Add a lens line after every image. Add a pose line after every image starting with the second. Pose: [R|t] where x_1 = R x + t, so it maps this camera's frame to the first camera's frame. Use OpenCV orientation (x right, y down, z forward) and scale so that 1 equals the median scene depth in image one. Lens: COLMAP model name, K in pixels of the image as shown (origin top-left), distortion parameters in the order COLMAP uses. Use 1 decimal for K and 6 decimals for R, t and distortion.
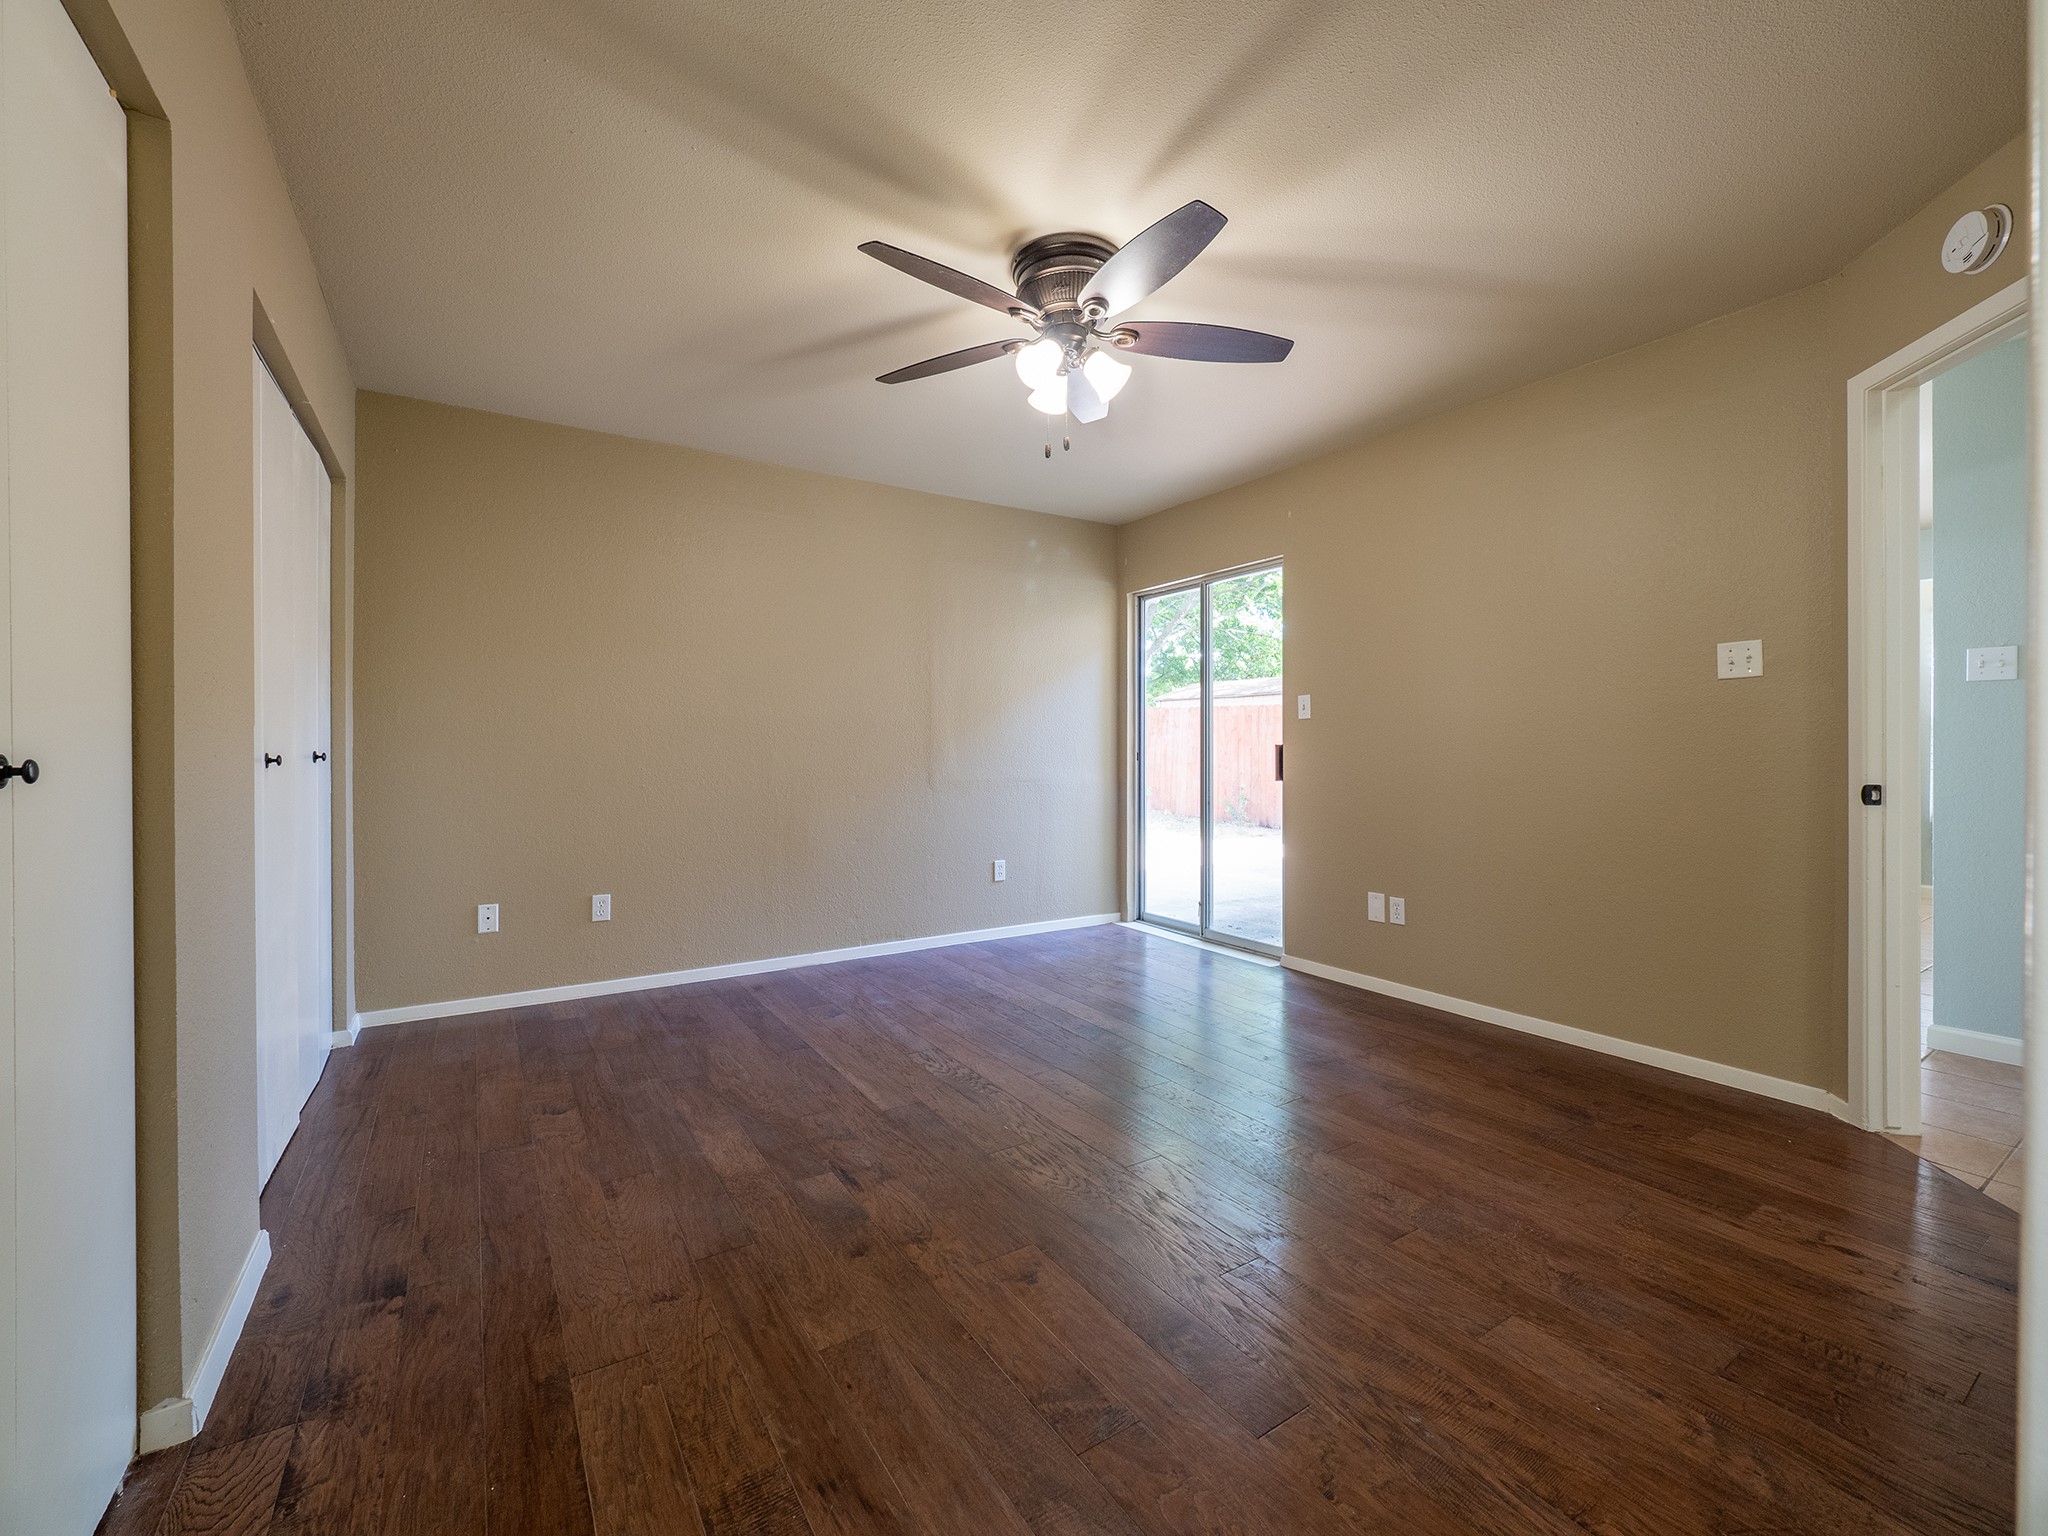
lens RADIAL K [[845.2, 0, 1021.6], [0, 845.2, 763.5], [0, 0, 1]] dist [-0.002169, -0.000540]
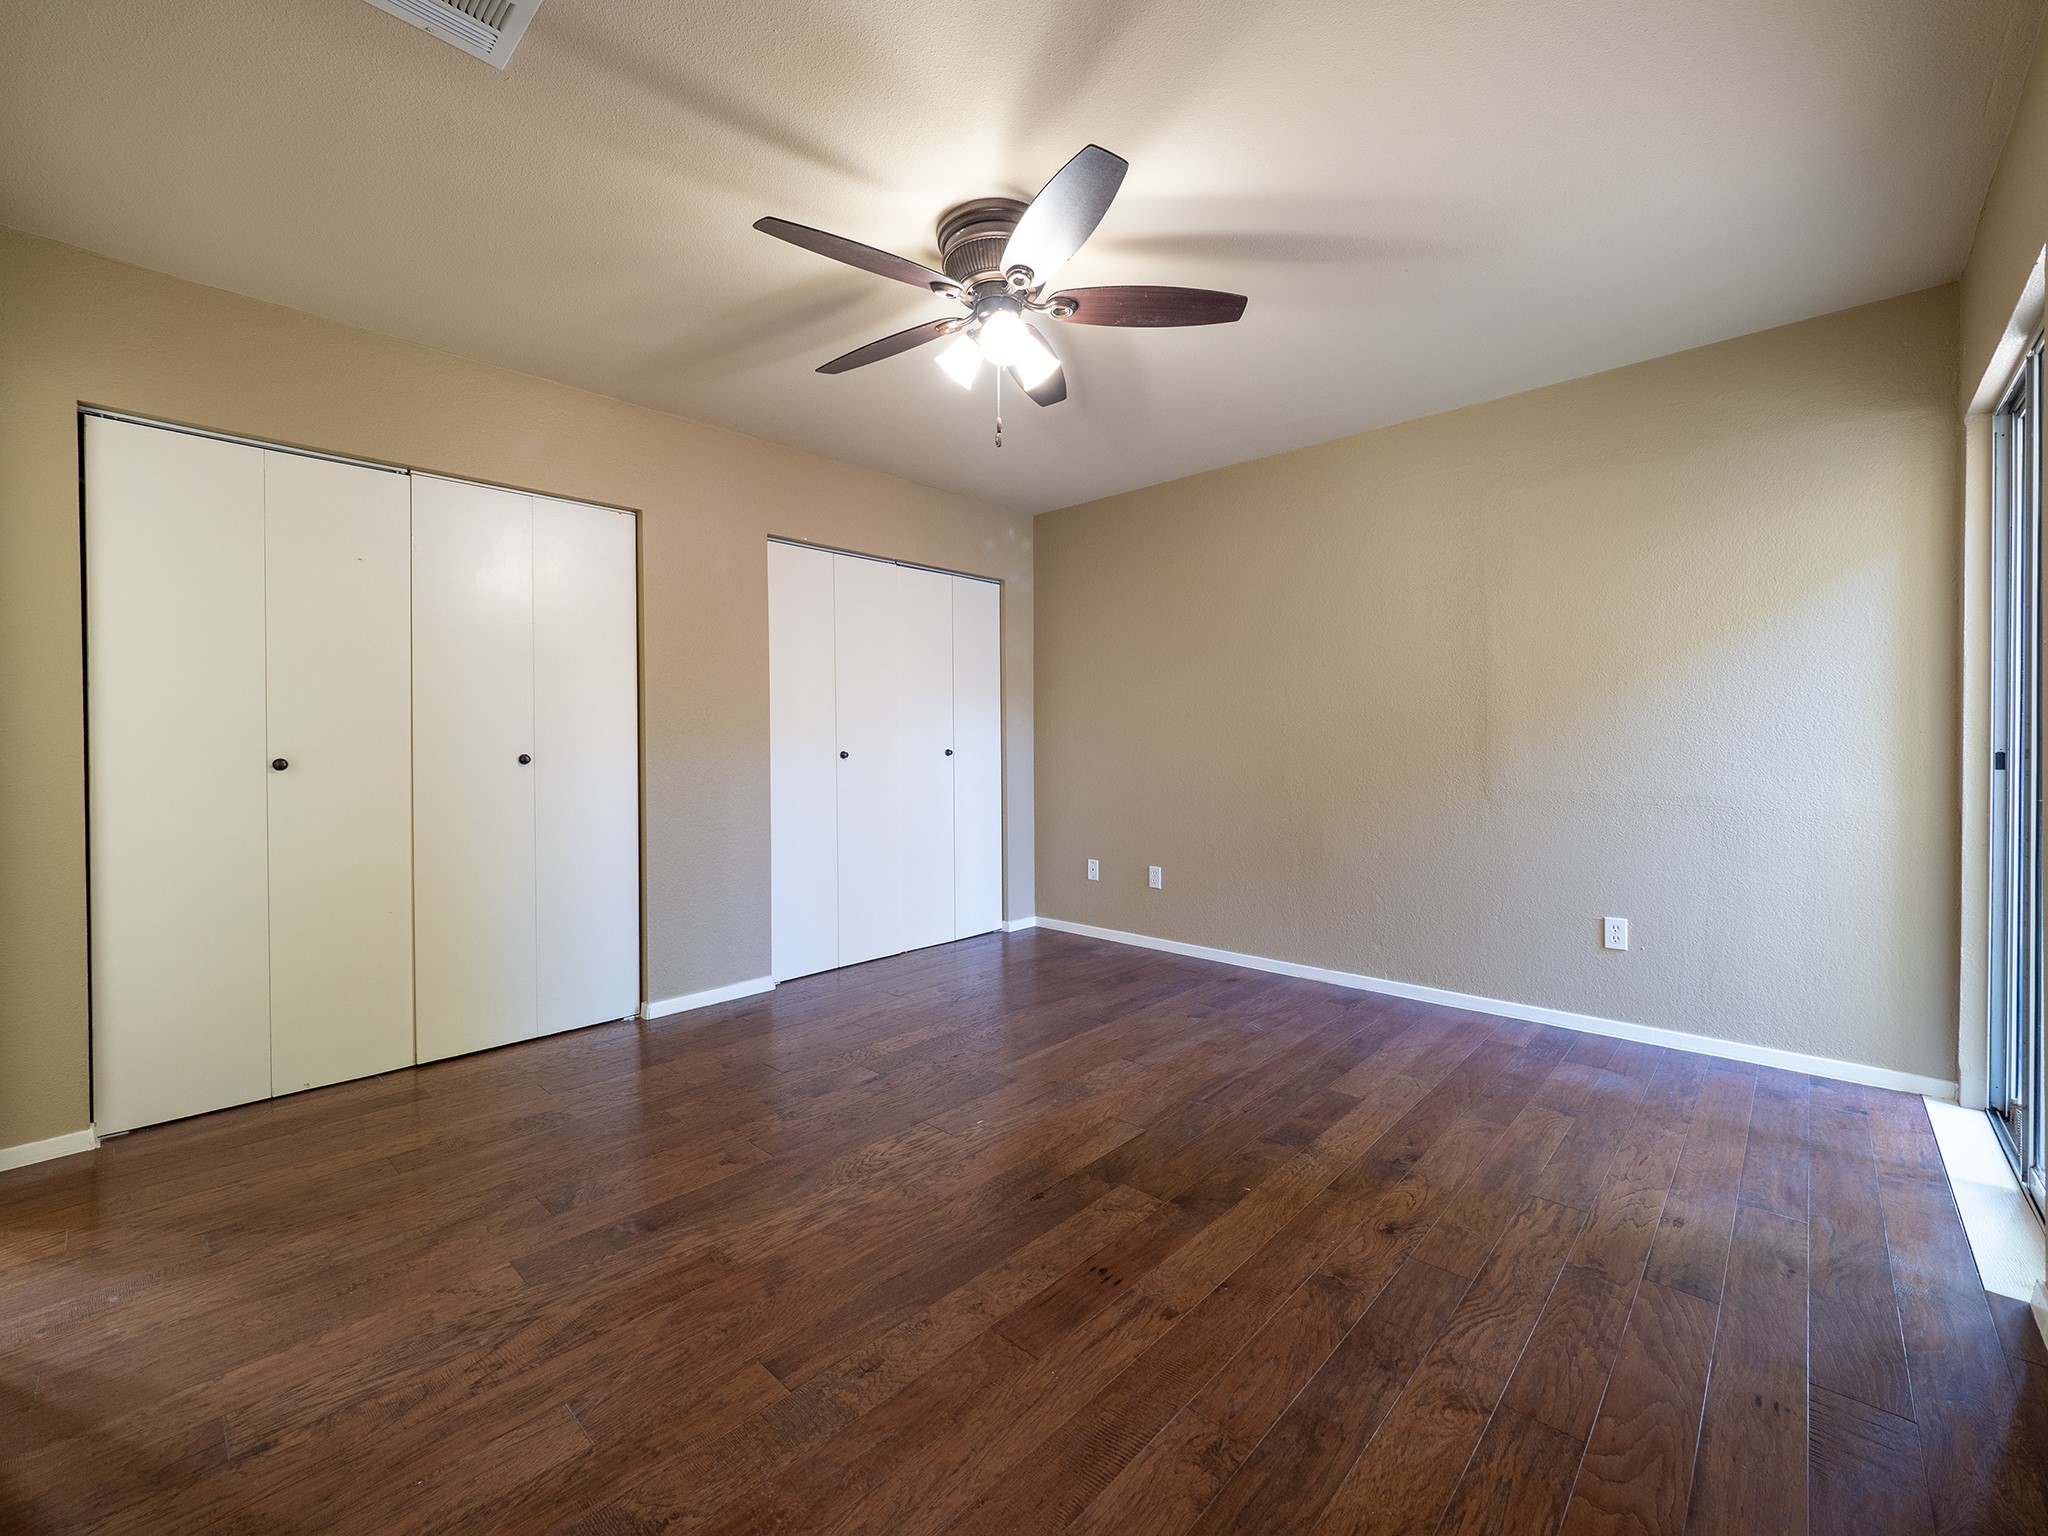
lens RADIAL K [[845.2, 0, 1024.2], [0, 845.2, 750.6], [0, 0, 1]] dist [-0.002169, -0.000540]
pose [[0.256284, 0.008508, -0.966564, 0.695297], [-0.012750, 0.999904, 0.005421, -0.017403], [0.966517, 0.010935, 0.256368, 0.556939]]
